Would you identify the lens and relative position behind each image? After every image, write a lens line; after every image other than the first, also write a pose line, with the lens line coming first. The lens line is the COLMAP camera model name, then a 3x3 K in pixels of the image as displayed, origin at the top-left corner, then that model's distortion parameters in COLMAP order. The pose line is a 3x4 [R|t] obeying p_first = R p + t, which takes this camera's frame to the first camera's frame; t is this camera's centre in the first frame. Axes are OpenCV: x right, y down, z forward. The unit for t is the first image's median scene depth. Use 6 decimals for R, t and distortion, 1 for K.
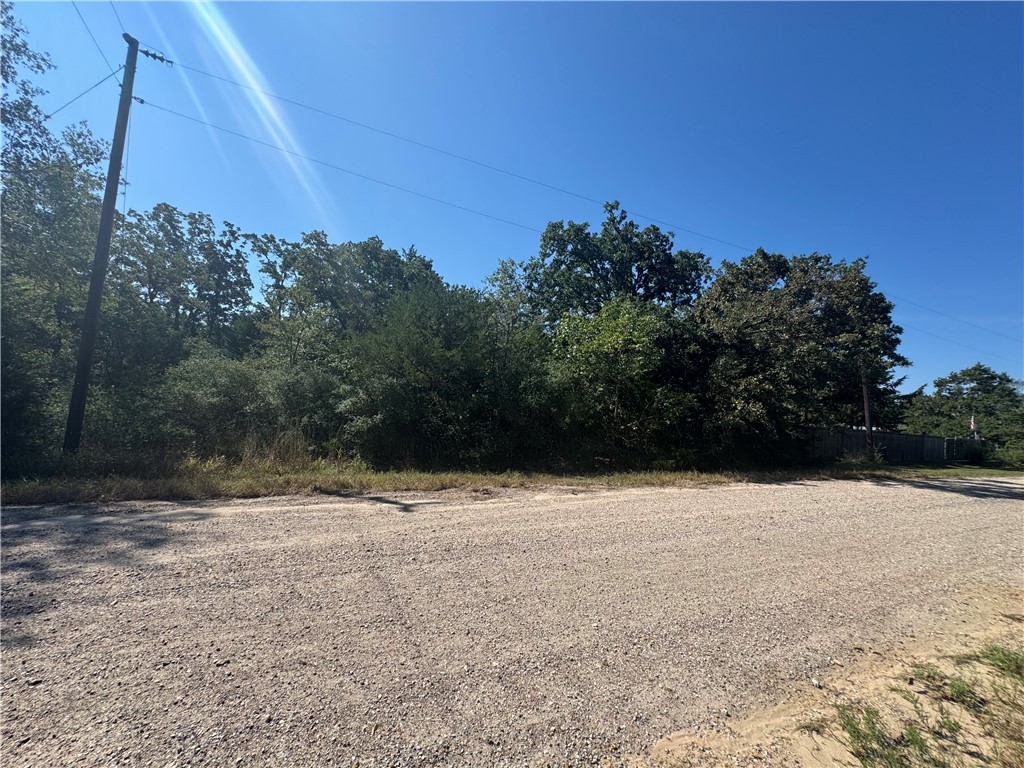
lens RADIAL K [[410.6, 0, 513.3], [0, 410.6, 385.0], [0, 0, 1]] dist [-0.002801, 0.000622]
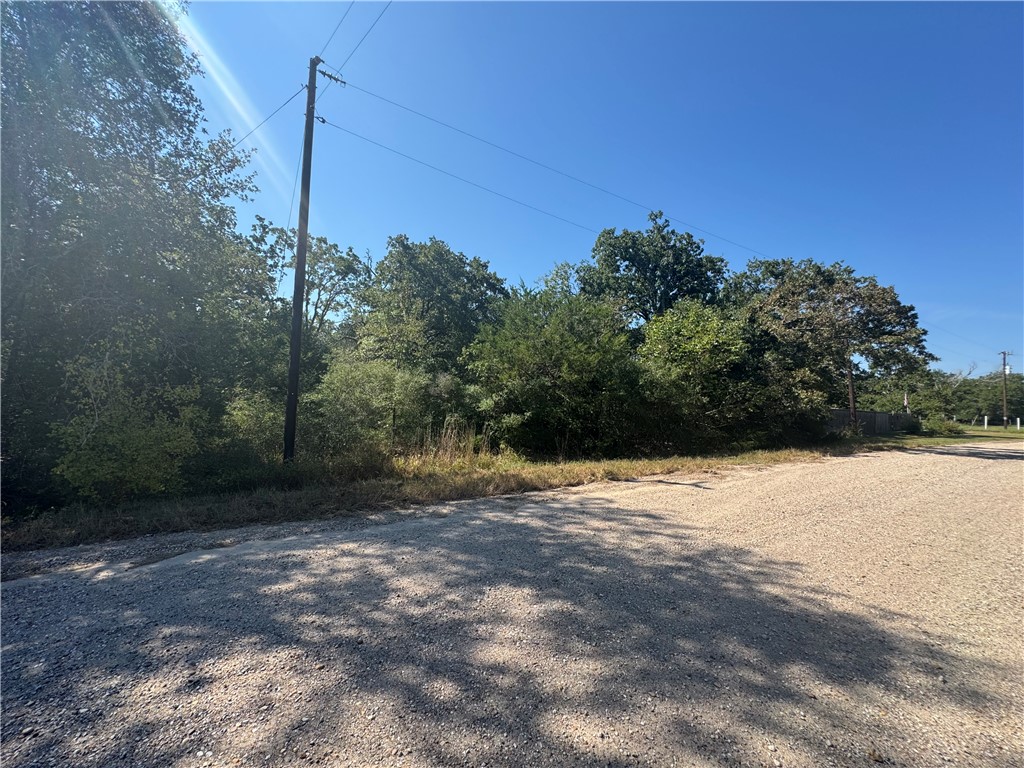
lens RADIAL K [[410.6, 0, 514.0], [0, 410.6, 385.3], [0, 0, 1]] dist [-0.002801, 0.000622]
pose [[0.991155, -0.024753, 0.130377, -0.297728], [0.020560, 0.999230, 0.033407, -0.022867], [-0.131104, -0.030431, 0.990901, -0.061600]]
